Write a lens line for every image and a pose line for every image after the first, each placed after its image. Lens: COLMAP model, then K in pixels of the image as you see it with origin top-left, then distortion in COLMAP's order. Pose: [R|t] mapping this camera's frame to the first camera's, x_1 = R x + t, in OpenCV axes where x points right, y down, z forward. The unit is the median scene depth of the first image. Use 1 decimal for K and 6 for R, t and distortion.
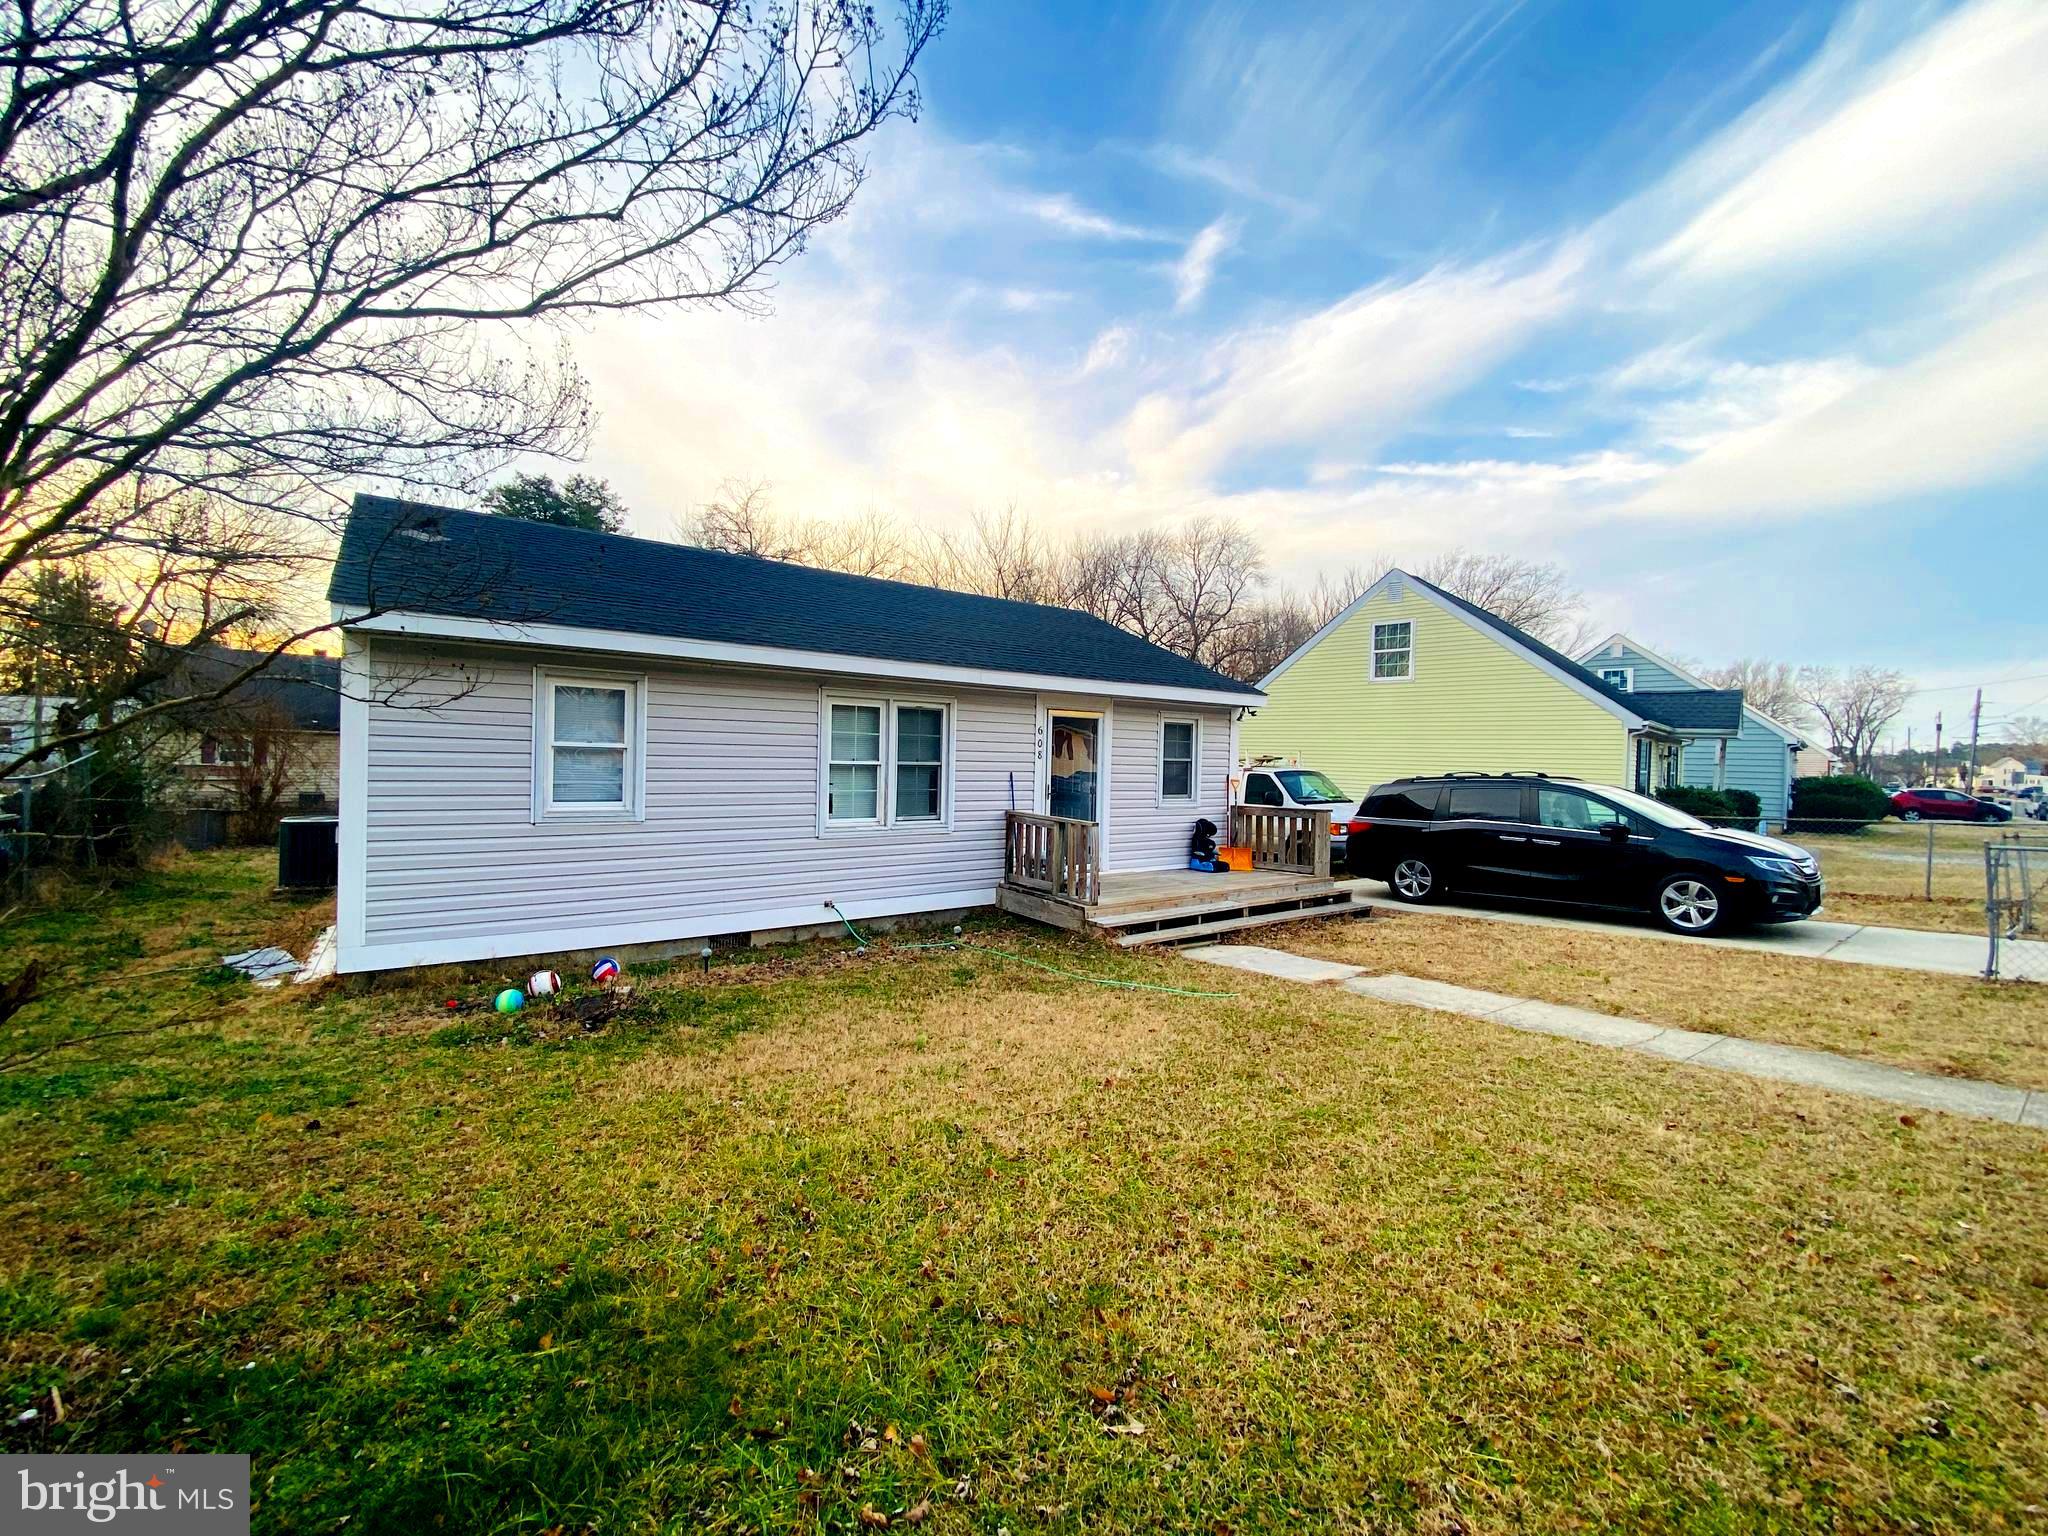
lens RADIAL K [[842.0, 0, 1031.4], [0, 842.0, 761.6], [0, 0, 1]] dist [0.007969, -0.013166]
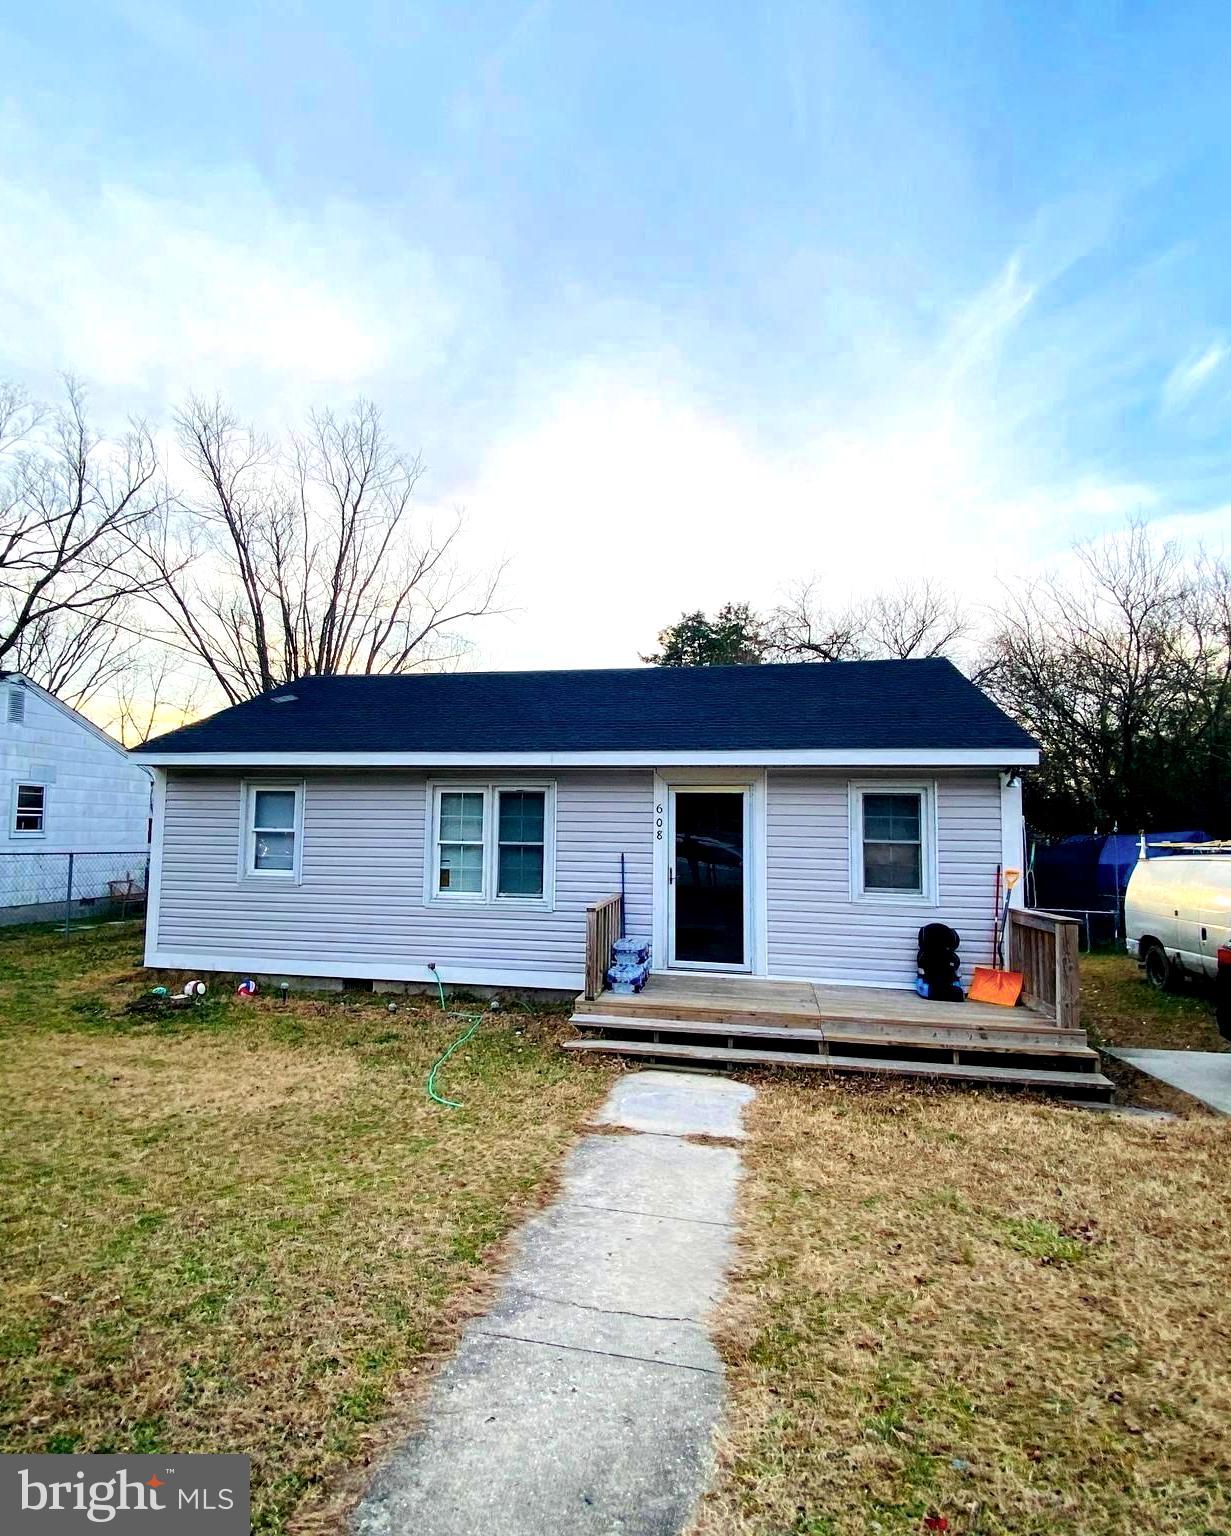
lens RADIAL K [[847.8, 0, 593.6], [0, 847.8, 767.6], [0, 0, 1]] dist [0.012867, -0.006319]
pose [[0.650060, -0.068880, -0.756755, 0.747138], [-0.005744, 0.995409, -0.095536, 0.007894], [0.759861, 0.066451, 0.646680, 0.373587]]
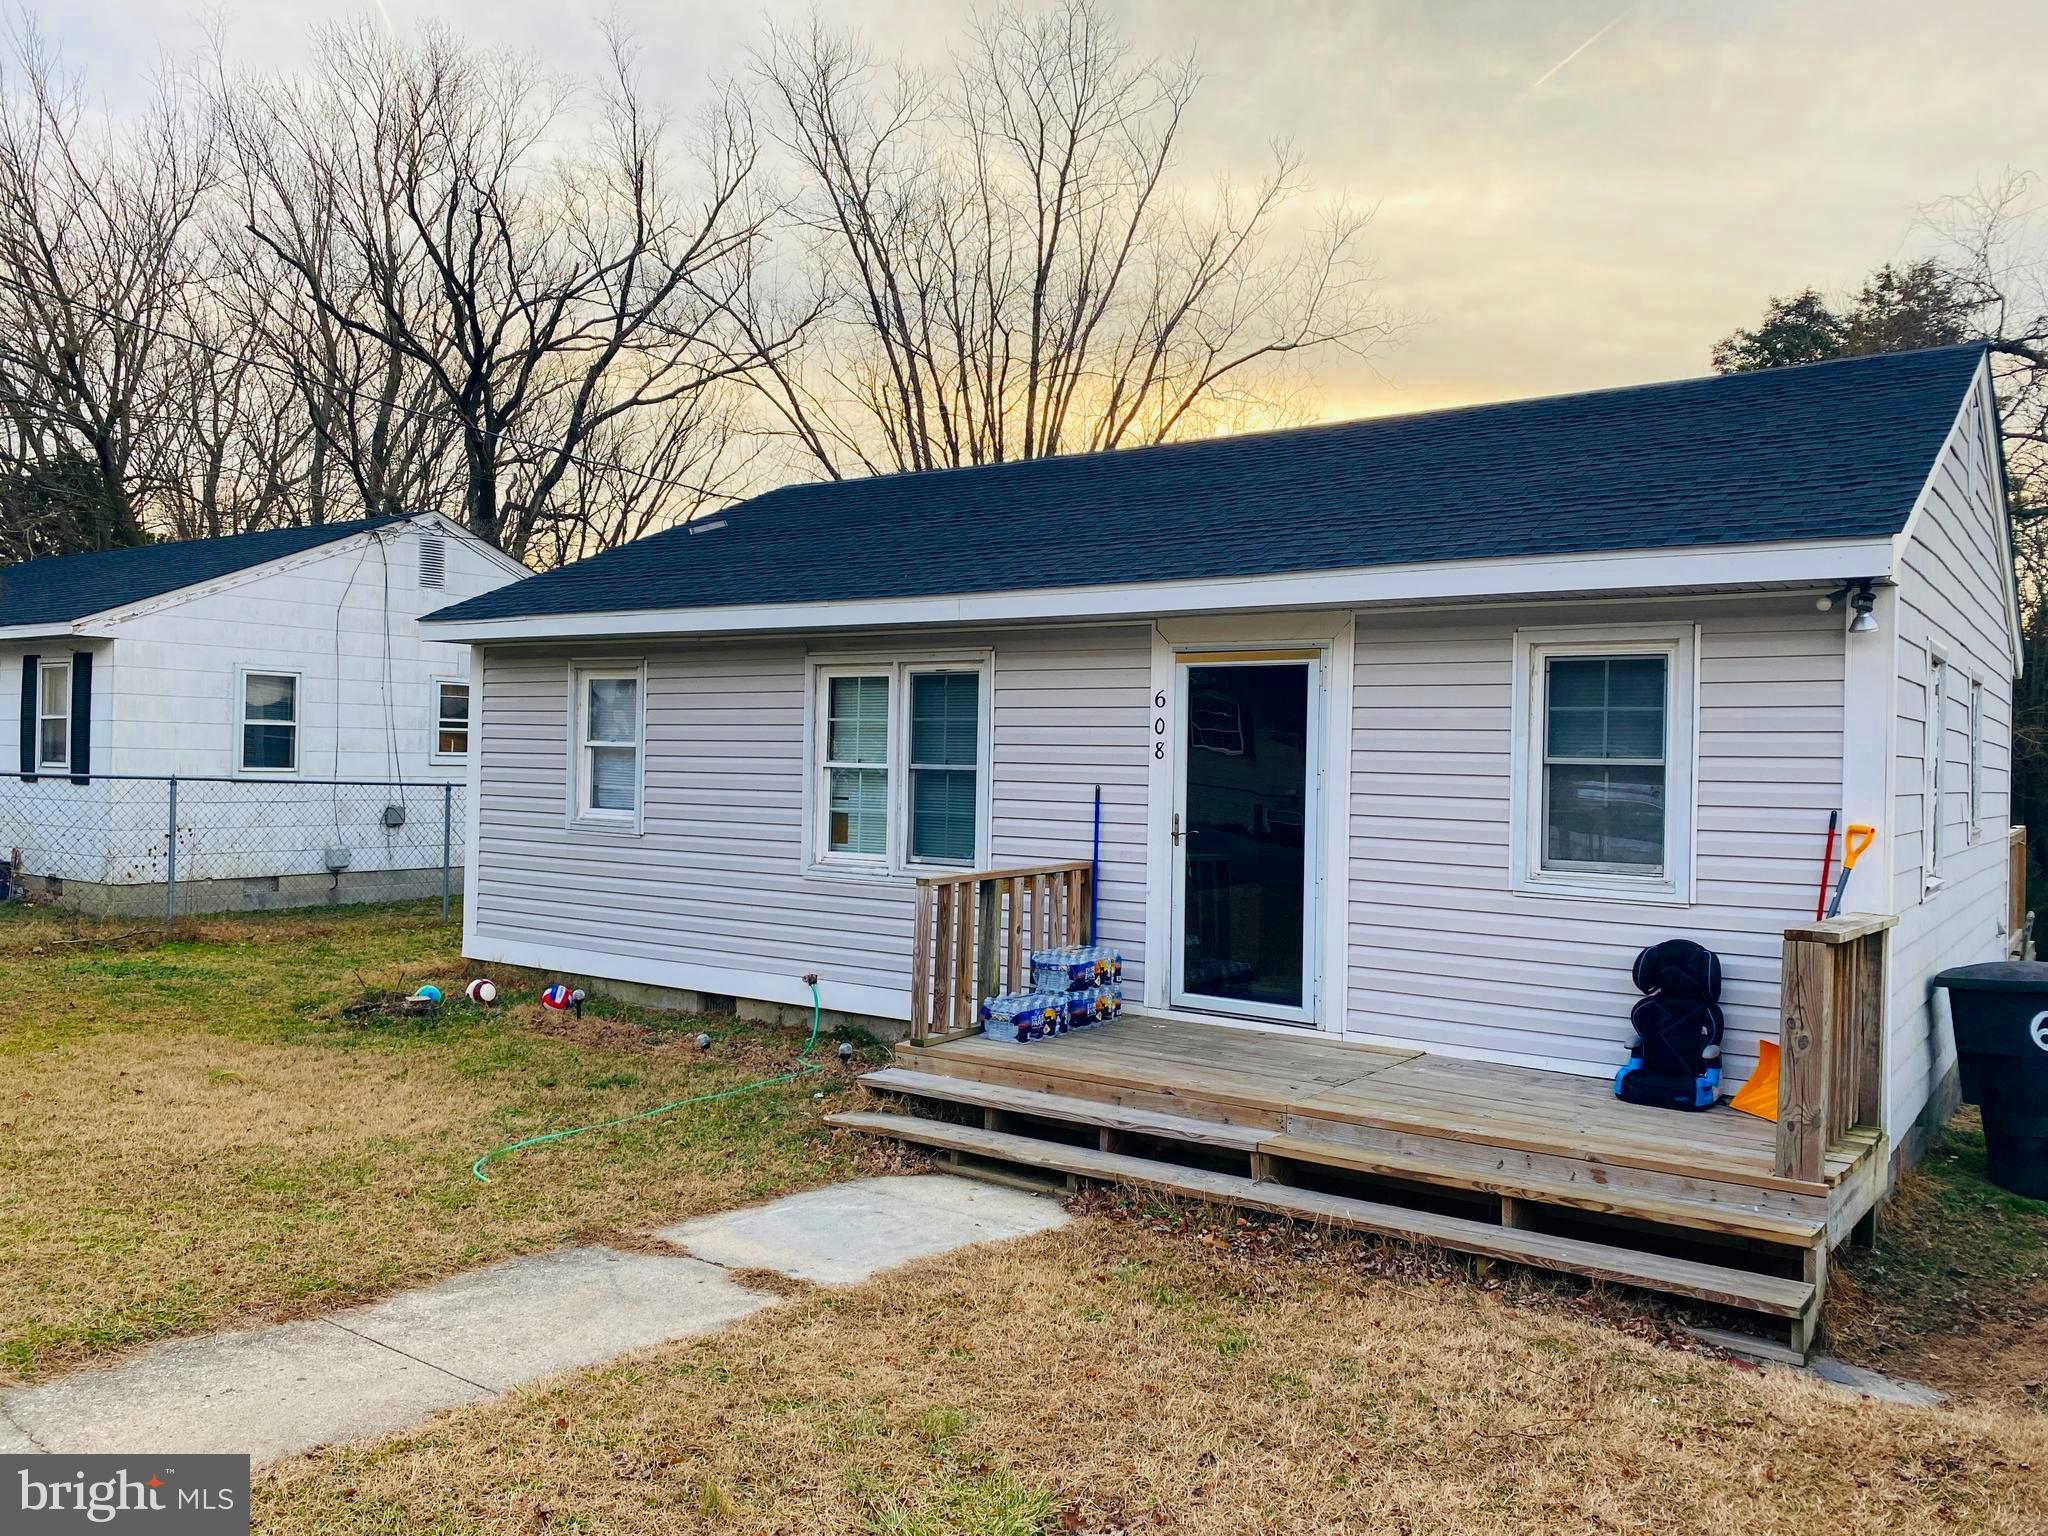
lens RADIAL K [[1600.5, 0, 1018.2], [0, 1600.5, 760.9], [0, 0, 1]] dist [-0.006451, 0.010922]
pose [[0.289445, -0.017100, -0.957042, 0.944152], [-0.017982, 0.999567, -0.023298, 0.022567], [0.957026, 0.023953, 0.289012, 0.735009]]
